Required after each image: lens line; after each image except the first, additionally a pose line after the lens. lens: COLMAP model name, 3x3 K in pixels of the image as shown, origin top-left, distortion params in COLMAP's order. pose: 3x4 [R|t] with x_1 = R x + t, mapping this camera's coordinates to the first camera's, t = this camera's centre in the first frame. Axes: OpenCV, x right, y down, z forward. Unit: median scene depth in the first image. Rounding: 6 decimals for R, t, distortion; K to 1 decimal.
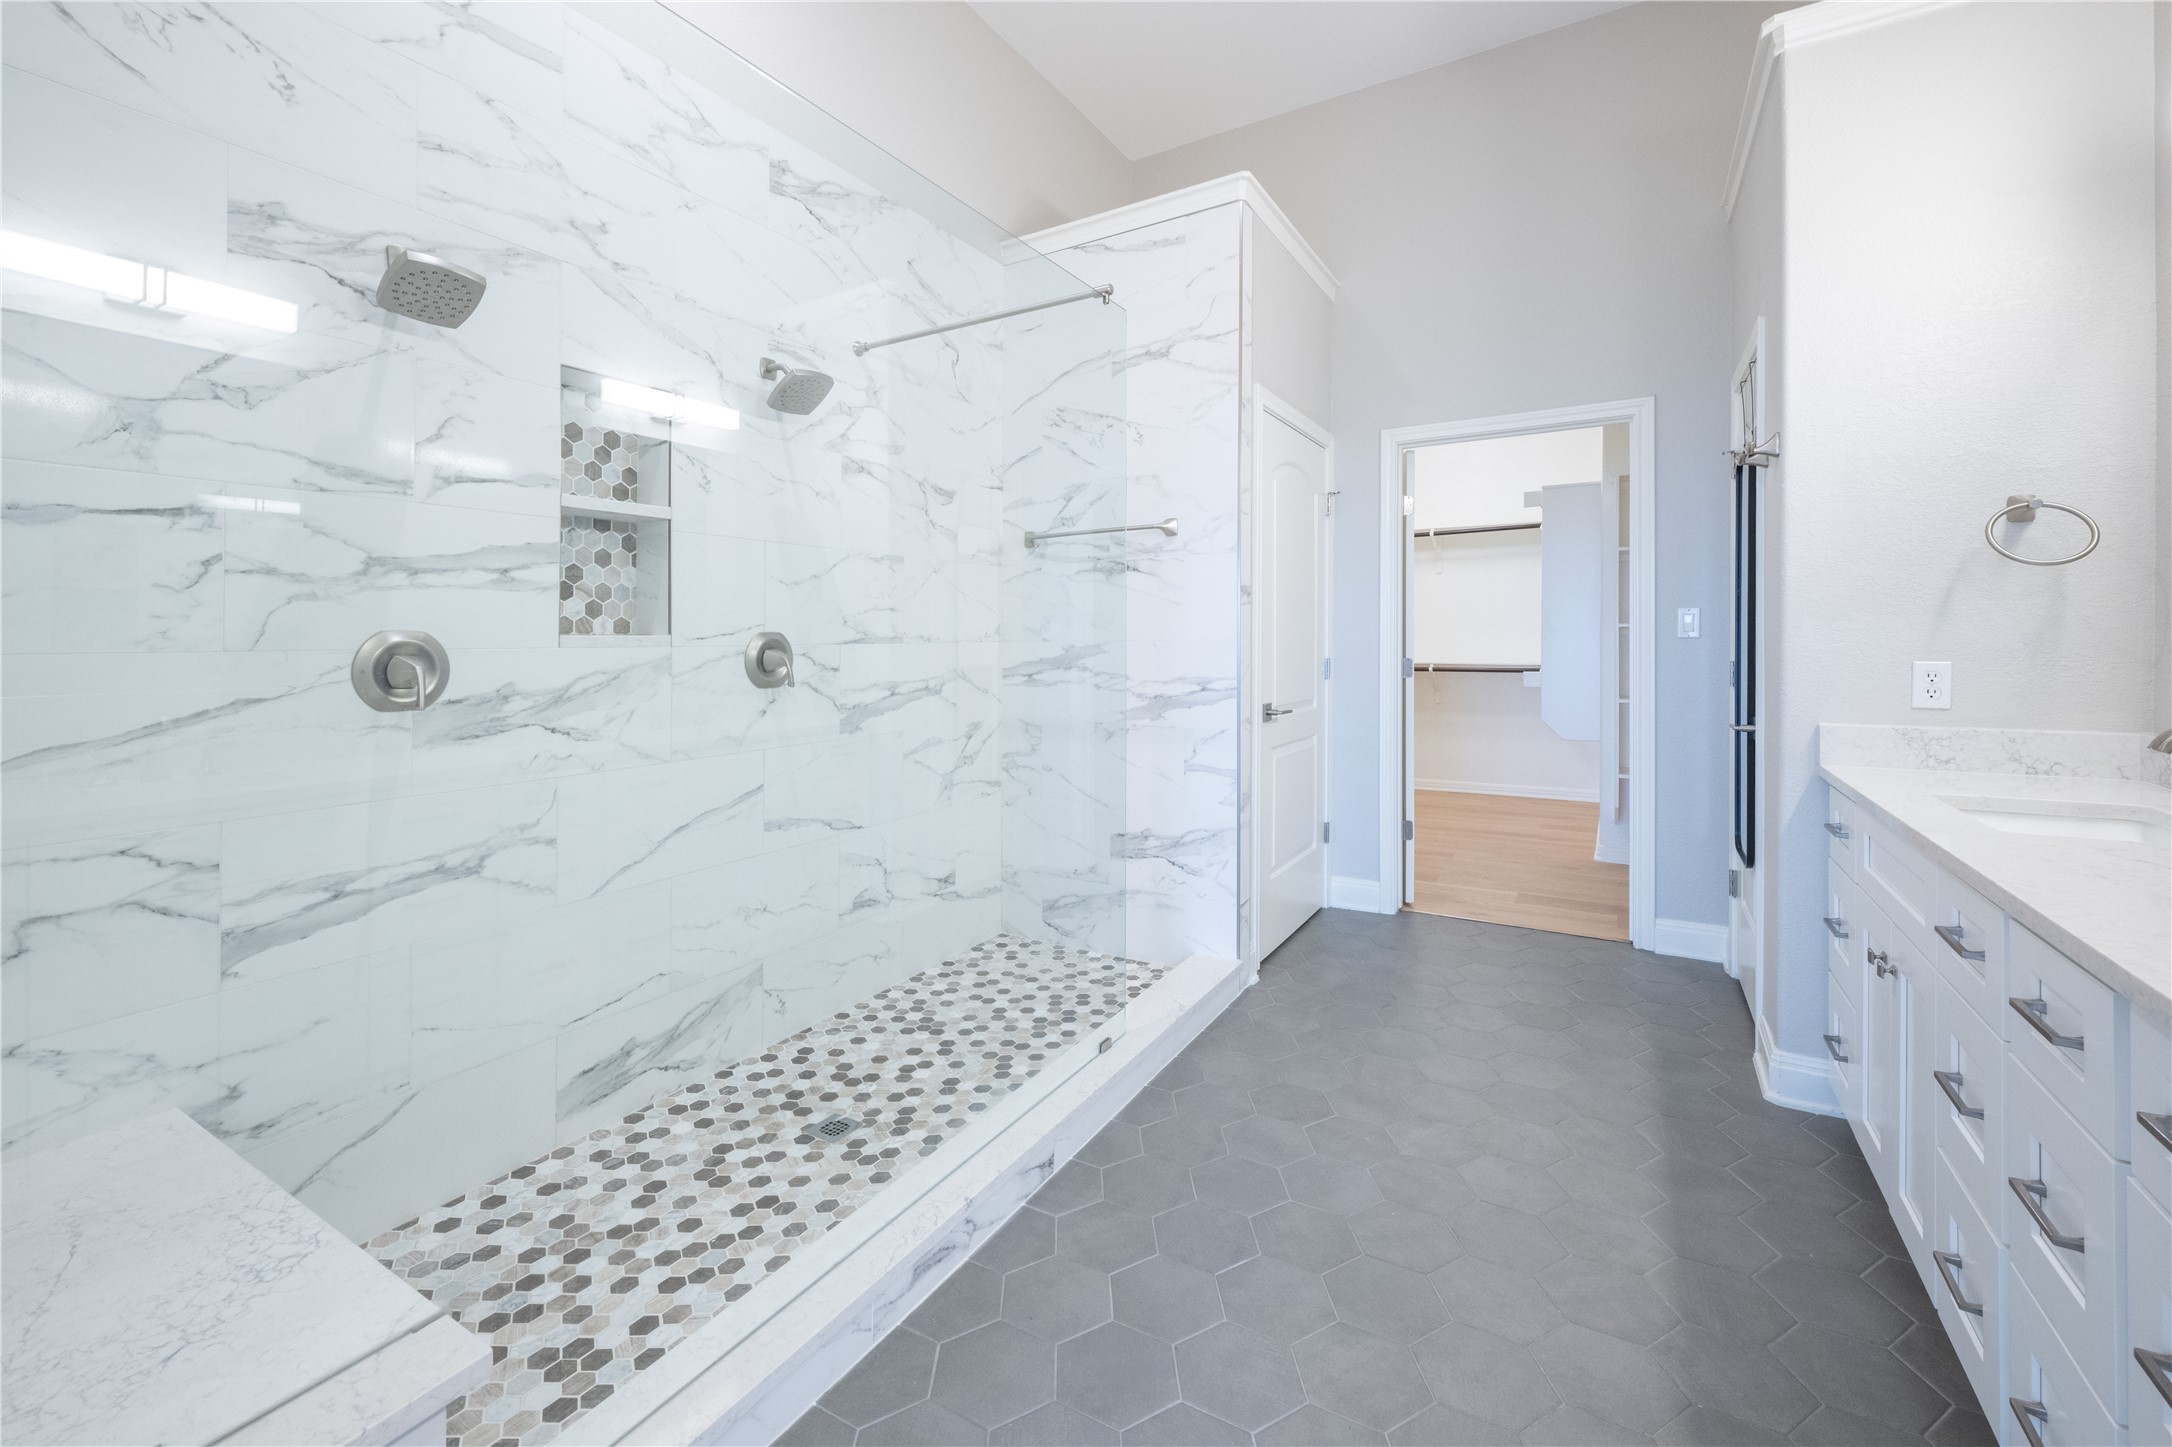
lens RADIAL K [[894.2, 0, 1044.0], [0, 894.2, 636.7], [0, 0, 1]] dist [-0.001120, 0.000362]
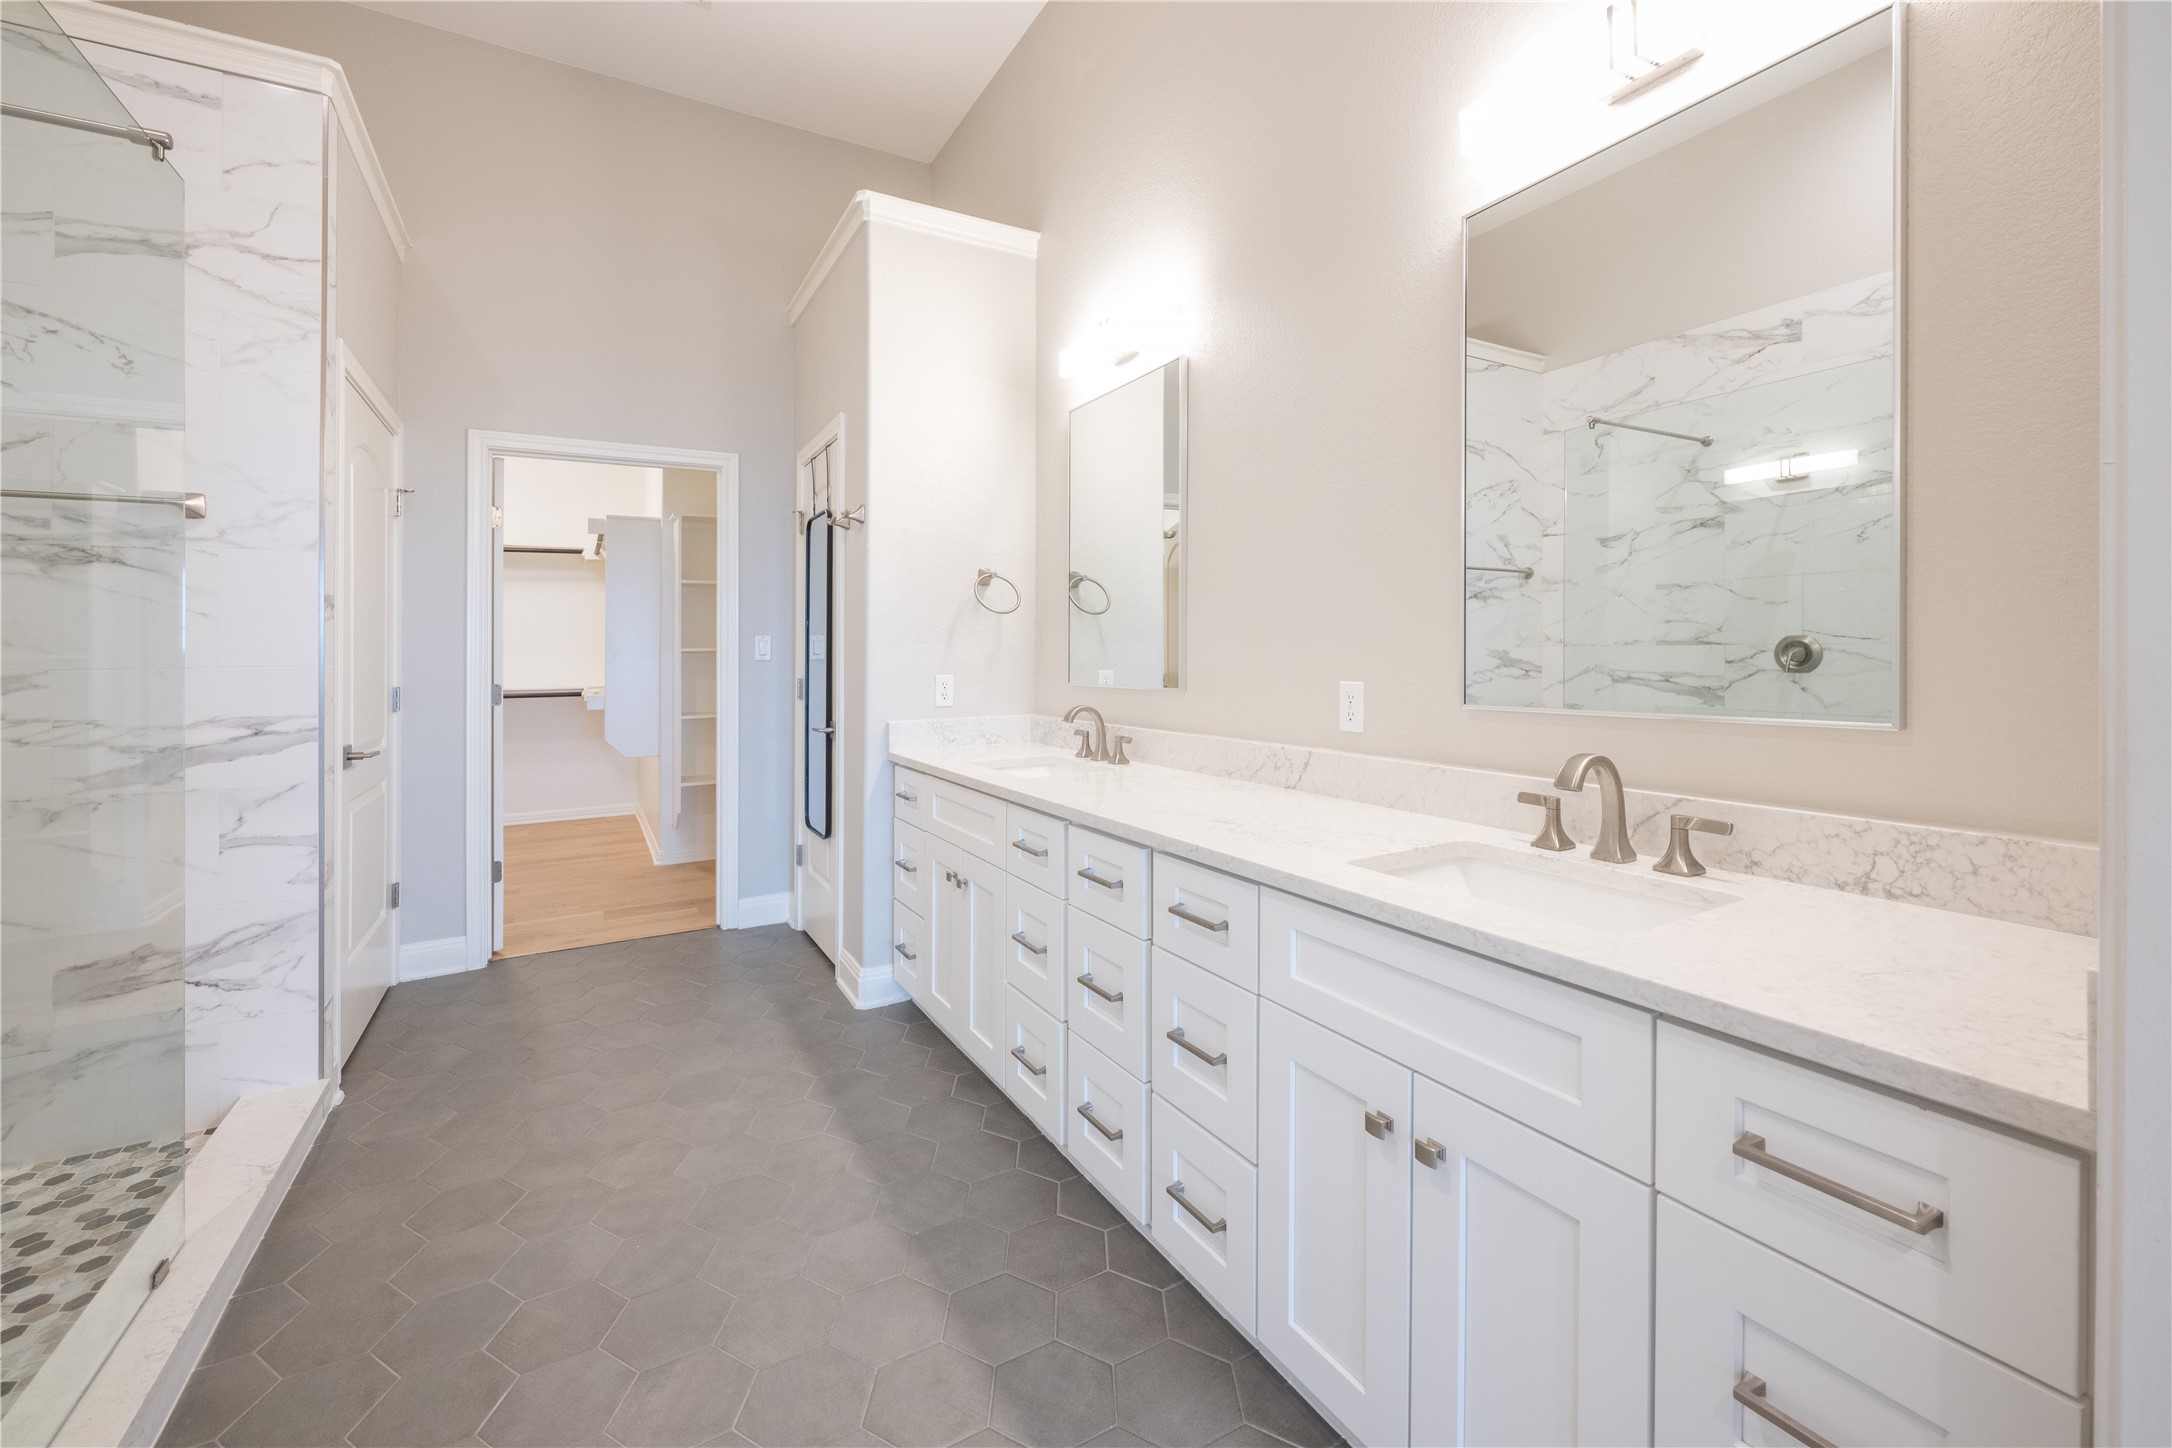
lens RADIAL K [[894.2, 0, 1040.7], [0, 894.2, 668.2], [0, 0, 1]] dist [-0.001120, 0.000362]
pose [[0.494944, -0.011256, 0.868852, -0.150984], [0.005857, 0.999937, 0.009617, 0.002471], [-0.868905, 0.000329, 0.494979, 0.082701]]
